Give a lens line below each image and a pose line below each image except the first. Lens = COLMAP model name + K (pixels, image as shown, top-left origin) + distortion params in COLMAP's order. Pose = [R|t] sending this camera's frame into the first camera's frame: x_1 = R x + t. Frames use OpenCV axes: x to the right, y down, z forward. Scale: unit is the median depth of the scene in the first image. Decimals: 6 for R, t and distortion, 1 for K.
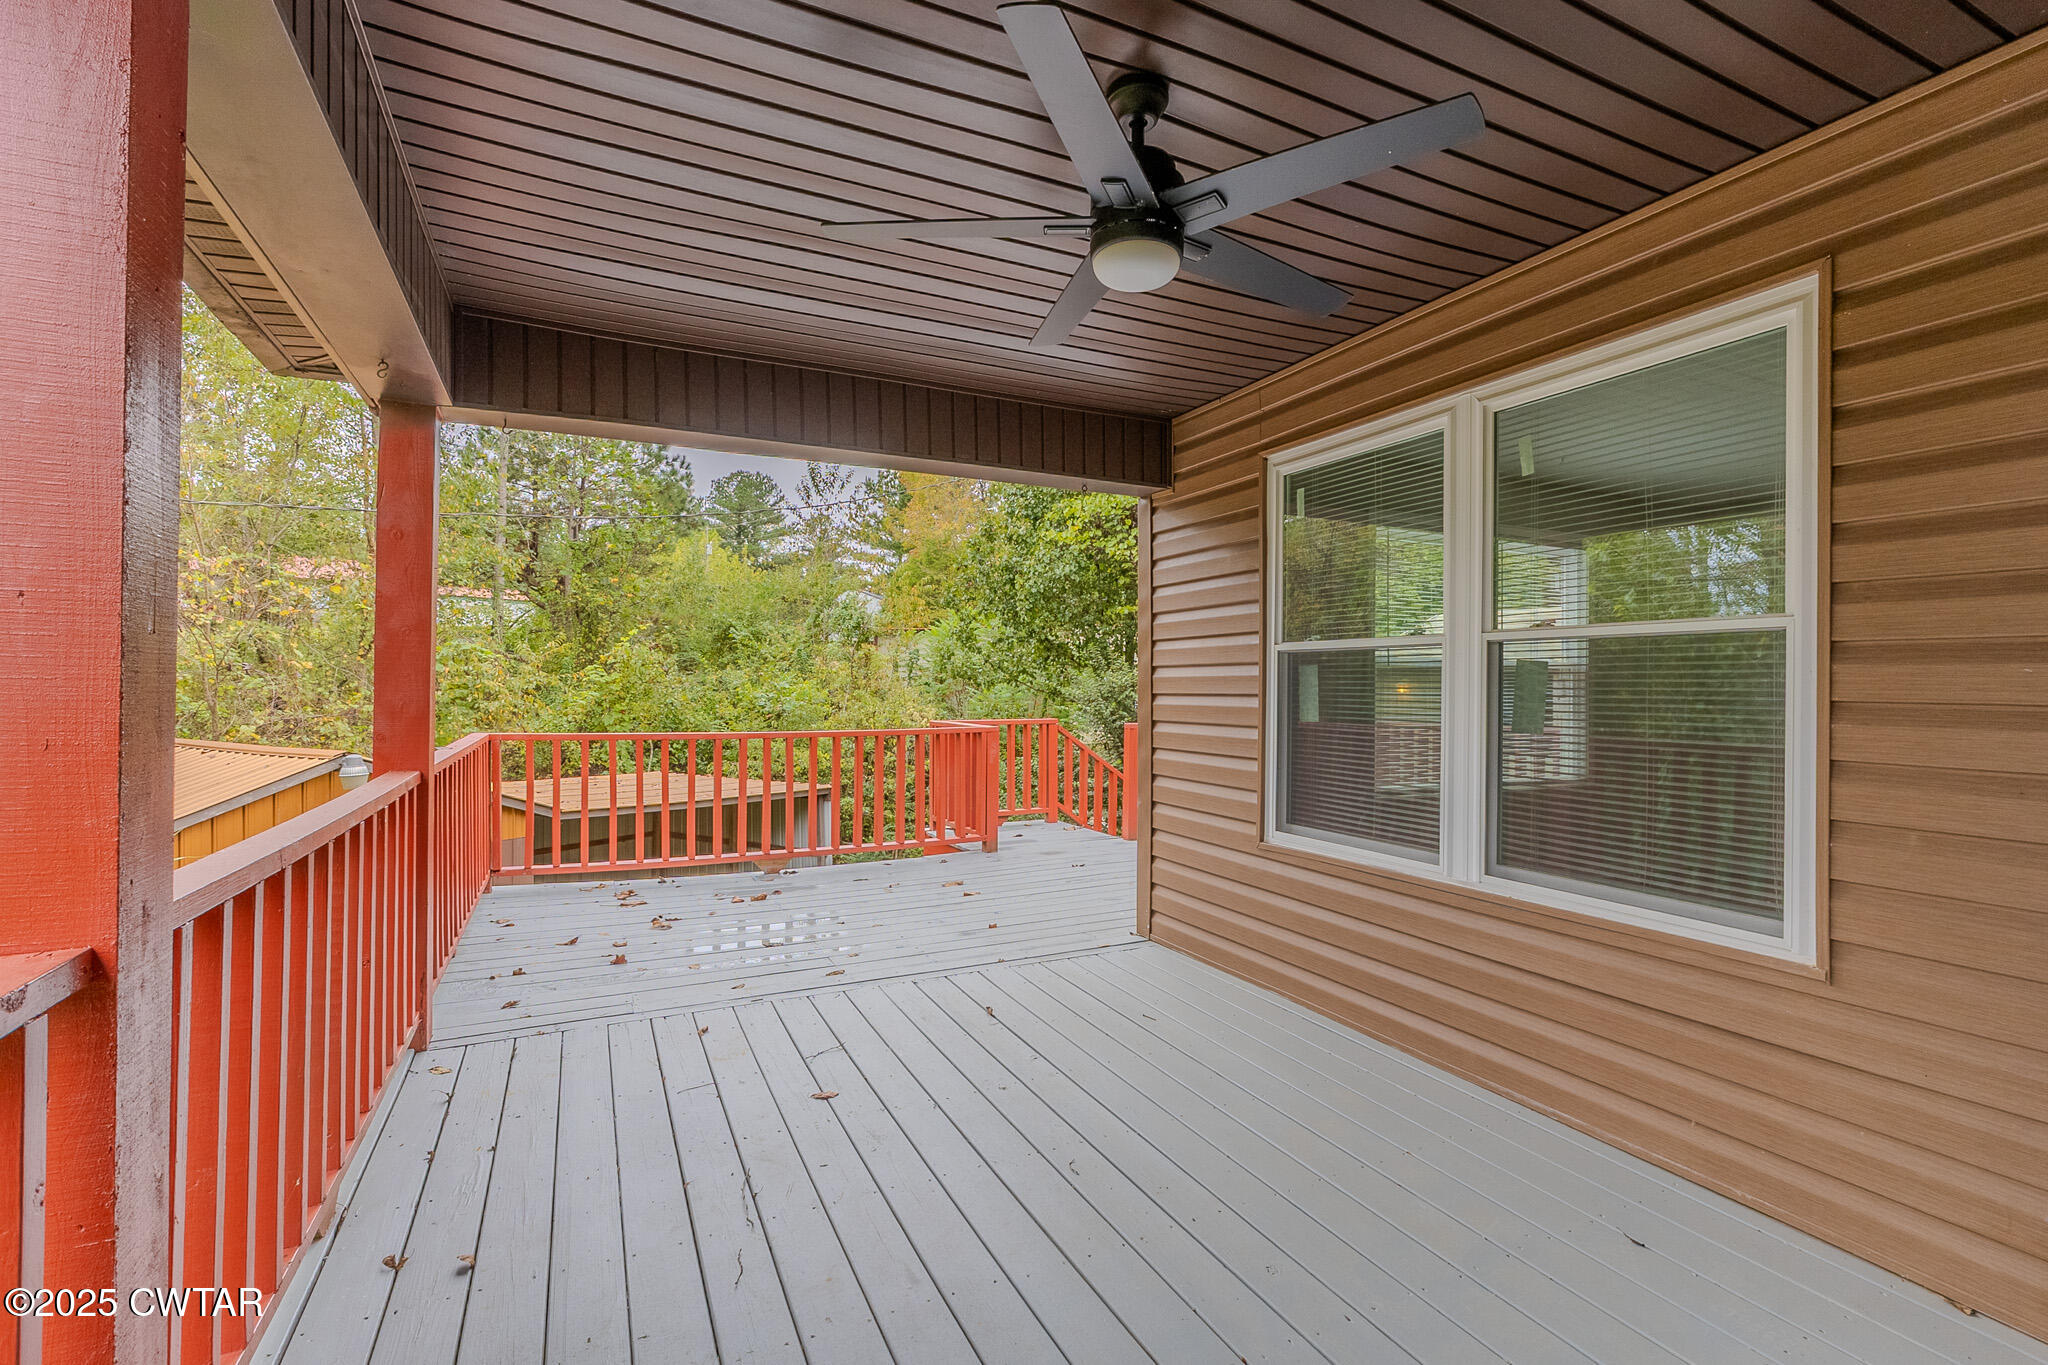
lens RADIAL K [[908.2, 0, 1035.2], [0, 908.2, 683.1], [0, 0, 1]] dist [0.002783, 0.000507]
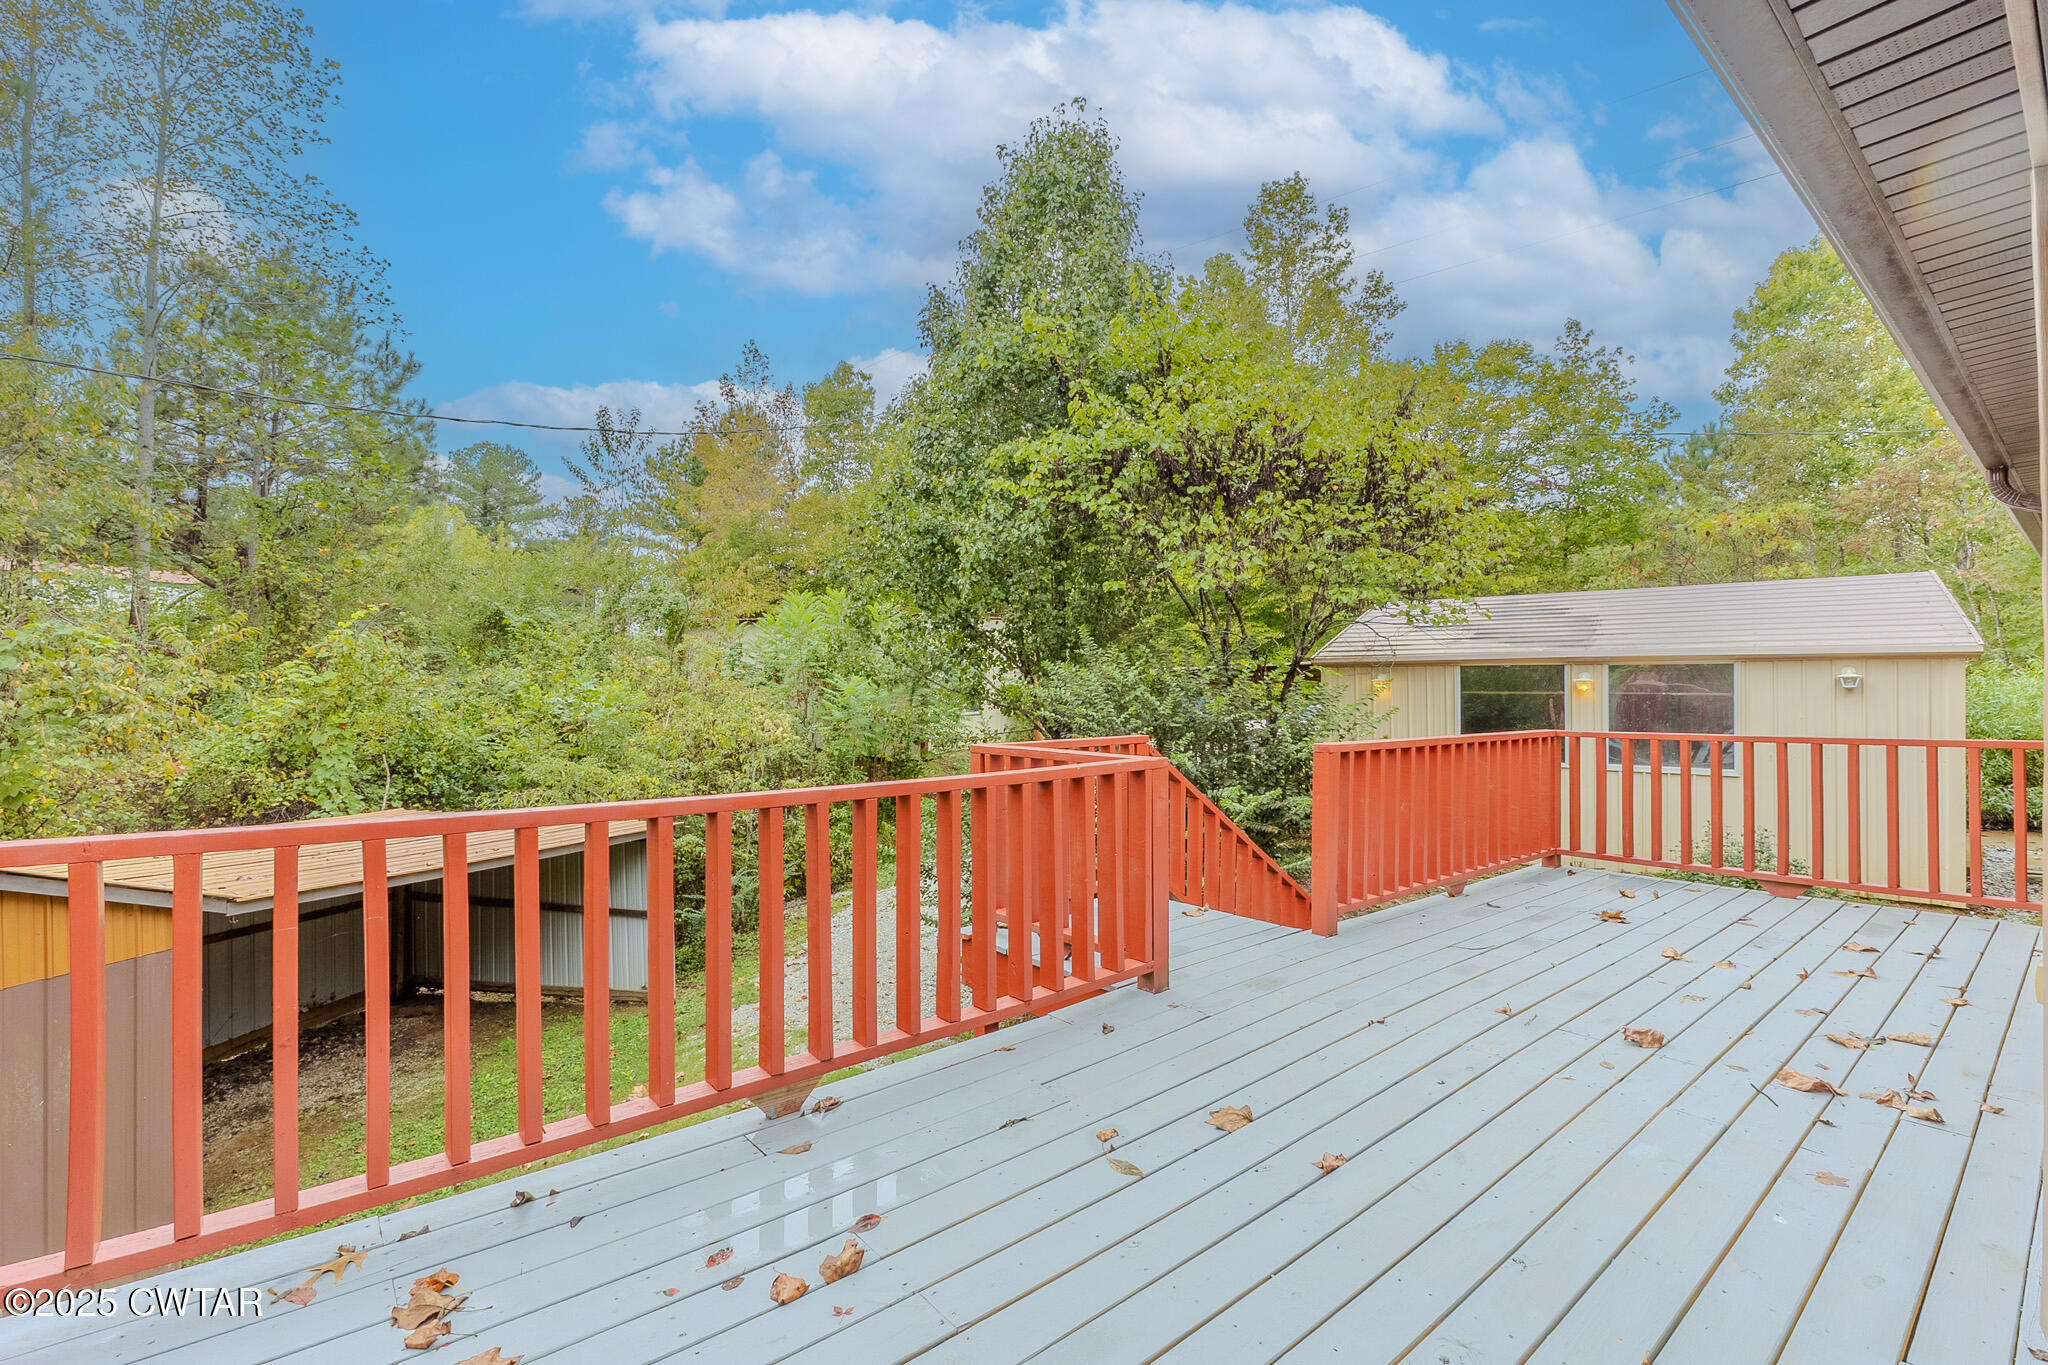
lens RADIAL K [[908.2, 0, 1035.2], [0, 908.2, 683.1], [0, 0, 1]] dist [0.002783, 0.000507]
pose [[0.972989, -0.006100, 0.230771, -0.067447], [0.006022, 0.999981, 0.001042, 0.000296], [-0.230773, 0.000376, 0.973007, 0.135976]]
